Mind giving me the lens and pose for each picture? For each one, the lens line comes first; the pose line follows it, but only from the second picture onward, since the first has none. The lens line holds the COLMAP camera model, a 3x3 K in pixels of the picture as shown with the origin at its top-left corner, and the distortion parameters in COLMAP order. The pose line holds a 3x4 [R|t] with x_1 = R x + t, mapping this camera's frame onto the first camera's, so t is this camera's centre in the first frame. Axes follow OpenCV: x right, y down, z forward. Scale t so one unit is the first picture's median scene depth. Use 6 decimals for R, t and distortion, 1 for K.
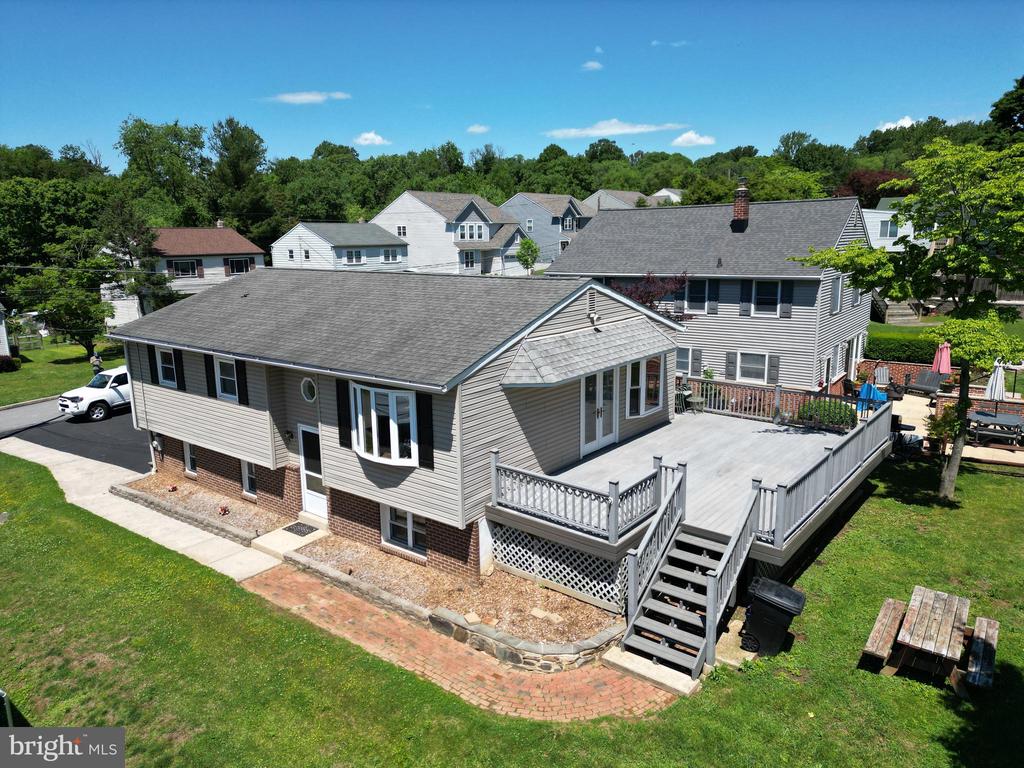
lens RADIAL K [[716.9, 0, 512.5], [0, 716.9, 381.4], [0, 0, 1]] dist [0.083312, -0.083481]
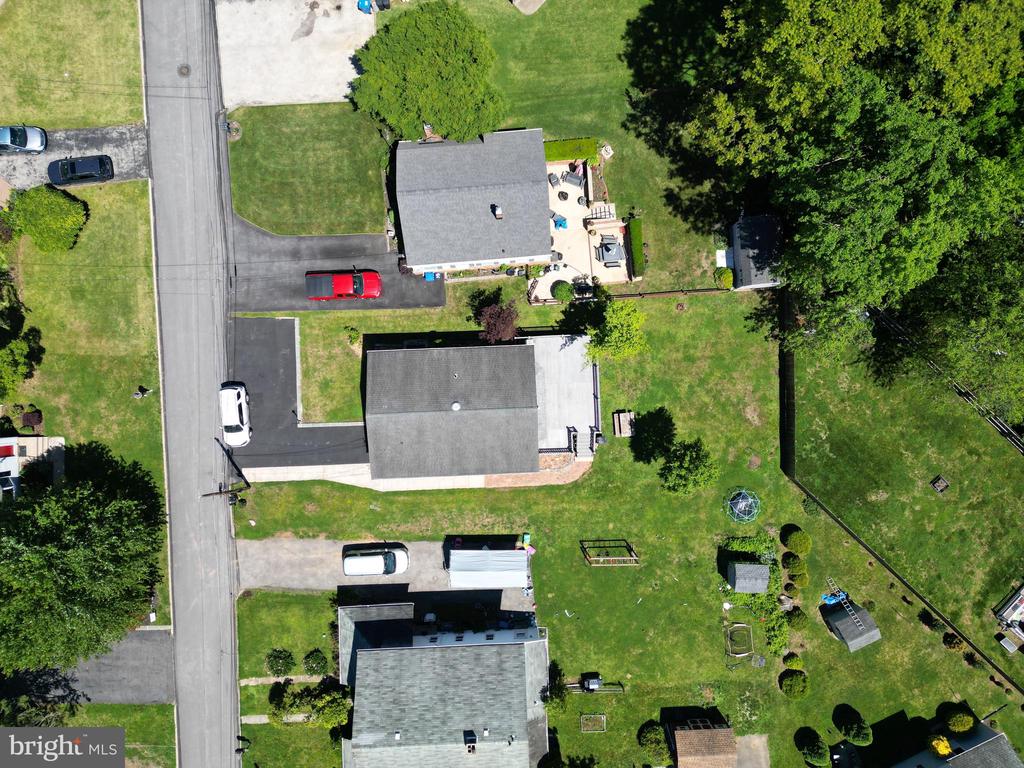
lens RADIAL K [[716.9, 0, 512.5], [0, 716.9, 381.4], [0, 0, 1]] dist [0.083312, -0.083481]
pose [[0.758880, -0.650840, 0.022551, 0.028711], [0.121829, 0.175899, 0.976840, -3.218516], [-0.639734, -0.738557, 0.212778, 0.425429]]
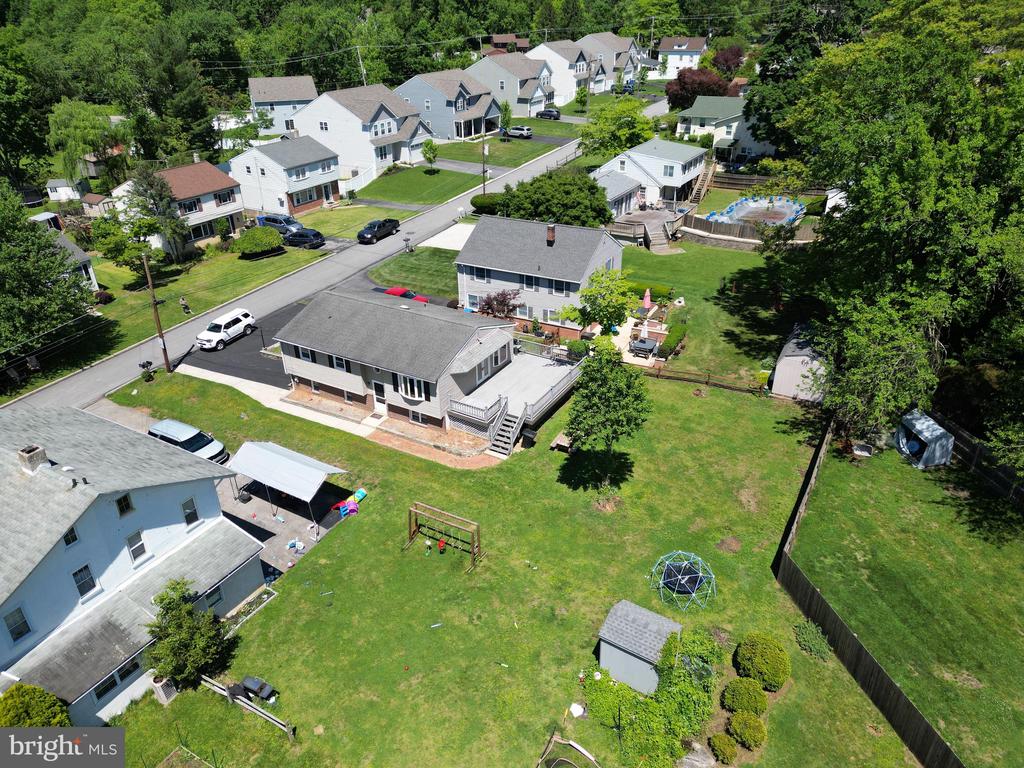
lens RADIAL K [[716.9, 0, 512.5], [0, 716.9, 381.4], [0, 0, 1]] dist [0.083312, -0.083481]
pose [[0.989565, -0.066144, 0.128011, -0.119788], [0.027043, 0.957881, 0.285888, -0.687220], [-0.141529, -0.279443, 0.949674, -1.626886]]
